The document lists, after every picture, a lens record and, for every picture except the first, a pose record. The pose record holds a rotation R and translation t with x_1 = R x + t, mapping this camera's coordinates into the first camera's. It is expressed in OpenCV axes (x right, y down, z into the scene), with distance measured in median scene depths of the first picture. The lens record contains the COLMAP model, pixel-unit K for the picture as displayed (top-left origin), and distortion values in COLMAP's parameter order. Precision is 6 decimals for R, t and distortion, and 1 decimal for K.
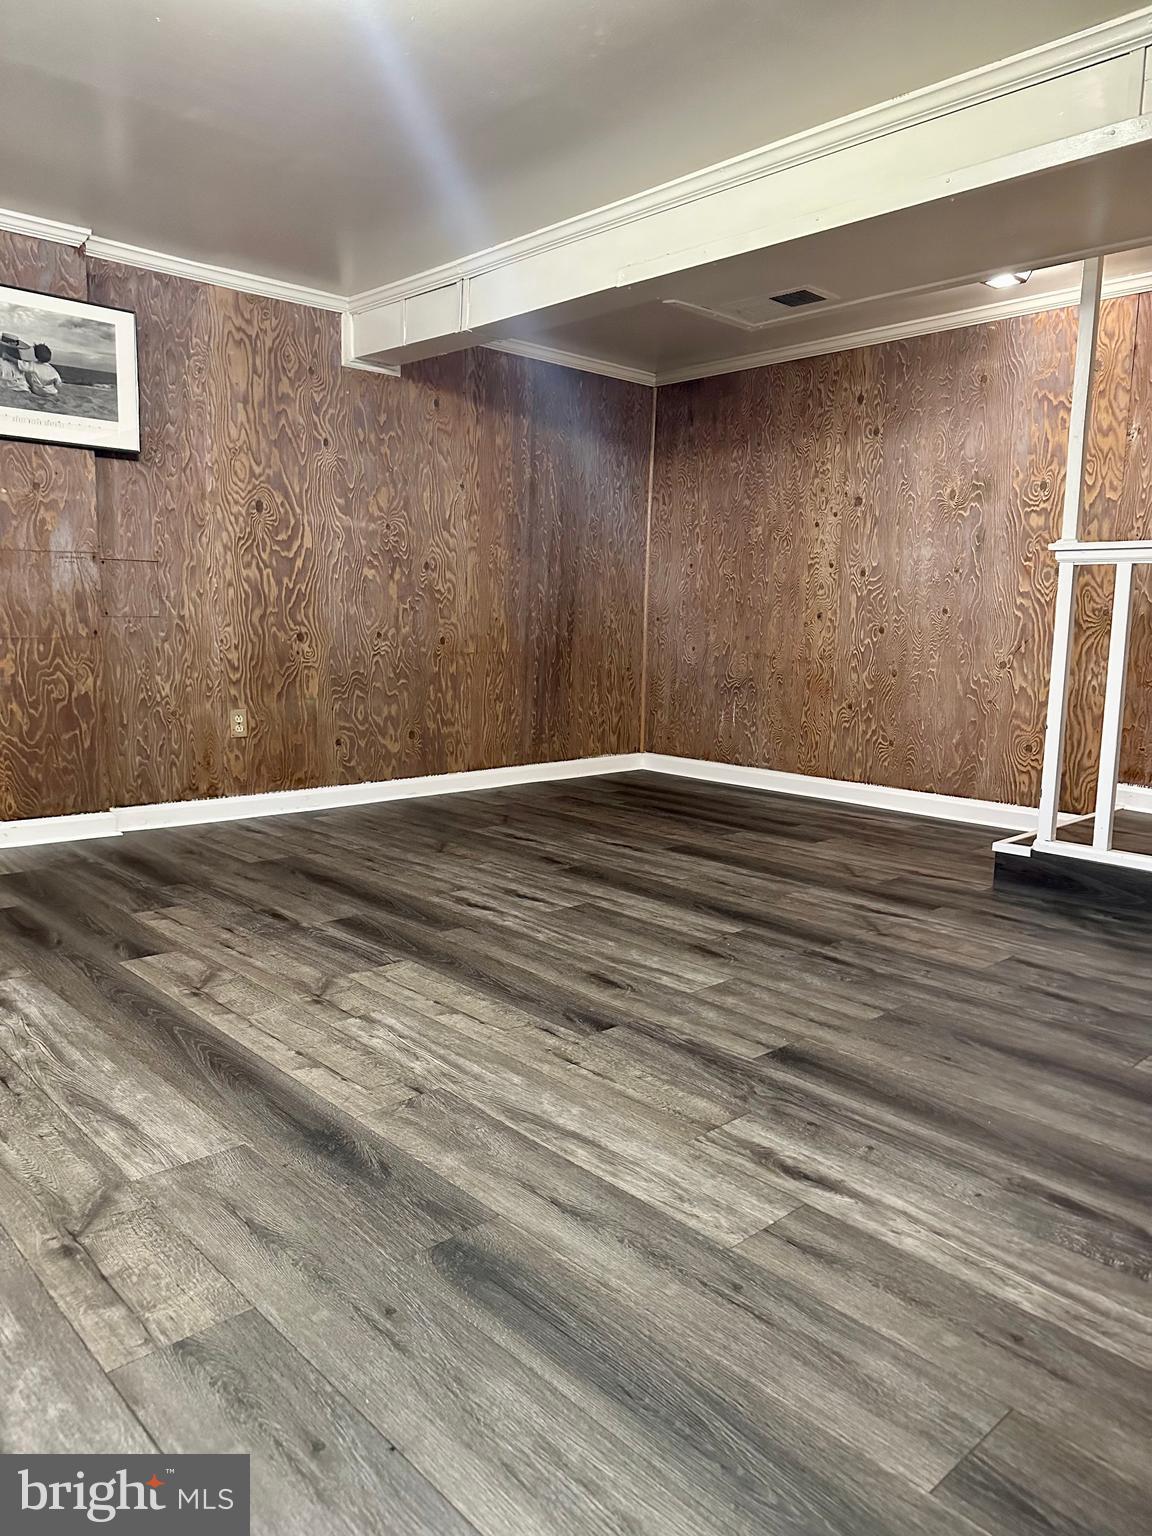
lens RADIAL K [[1070.7, 0, 574.3], [0, 1070.7, 773.3], [0, 0, 1]] dist [0.142461, -0.260928]
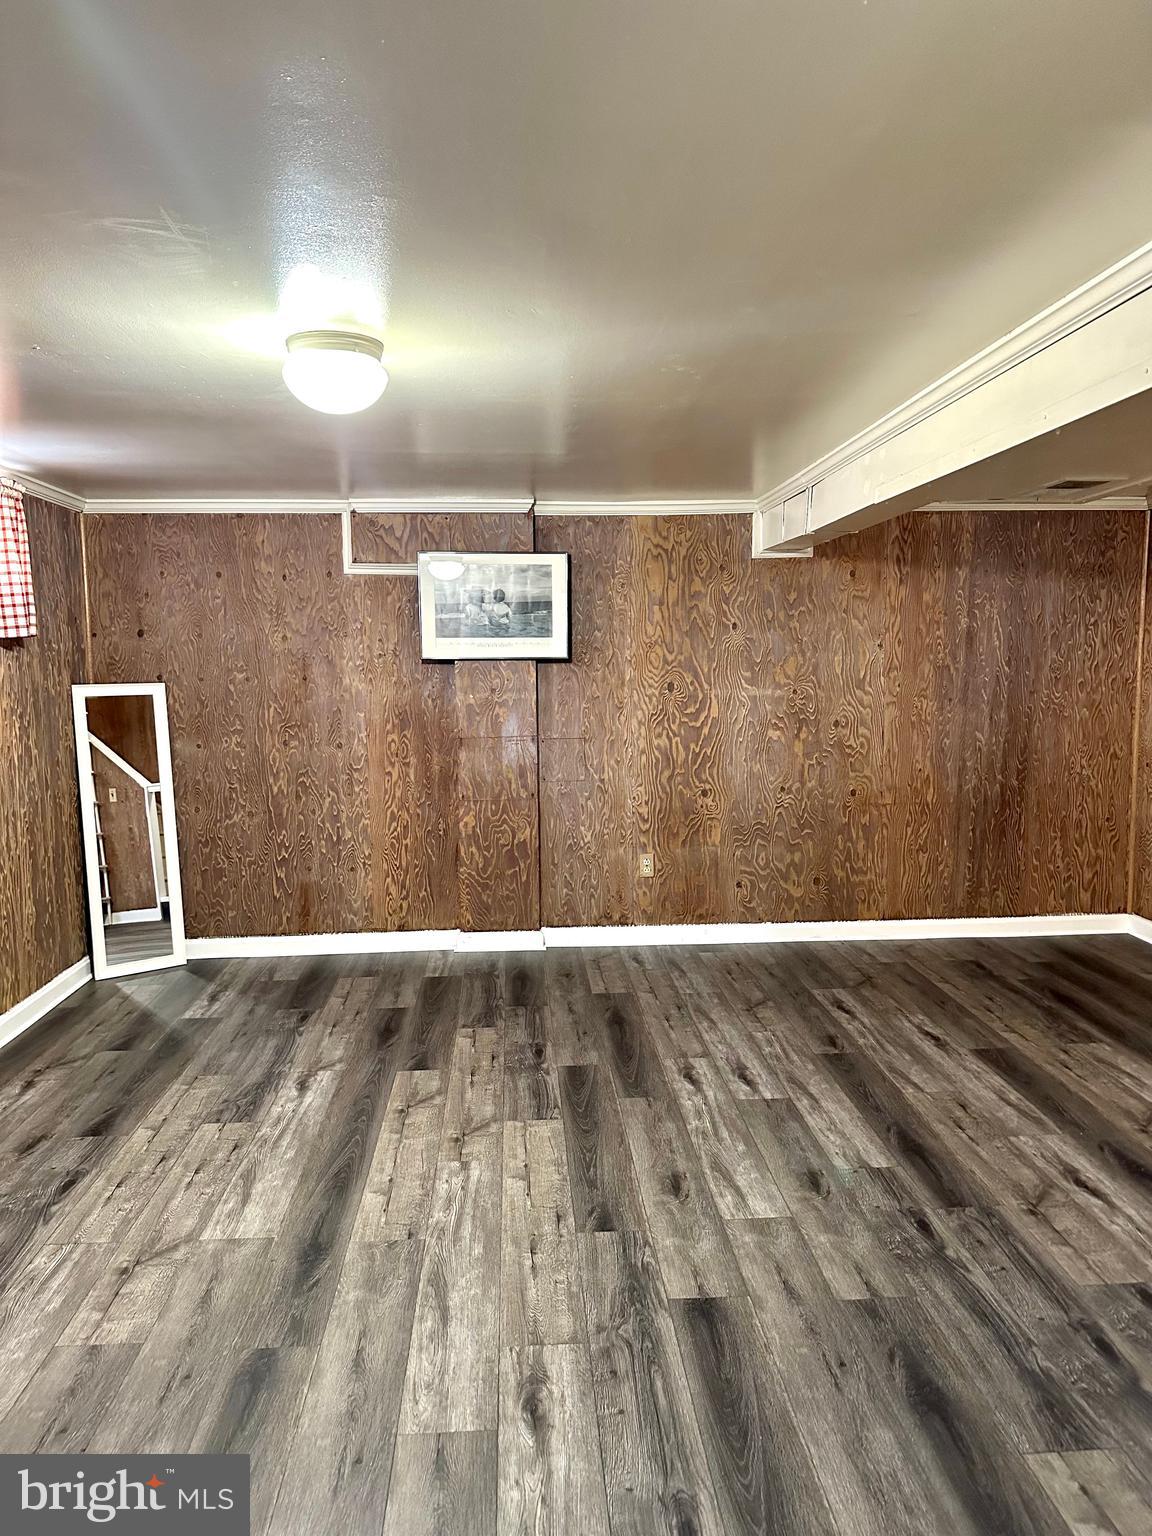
lens RADIAL K [[1070.7, 0, 574.3], [0, 1070.7, 773.3], [0, 0, 1]] dist [0.142461, -0.260928]
pose [[0.769655, 0.036862, -0.637395, 0.388796], [-0.064500, 0.997714, -0.020184, -0.120627], [0.635194, 0.056647, 0.770273, 0.027093]]
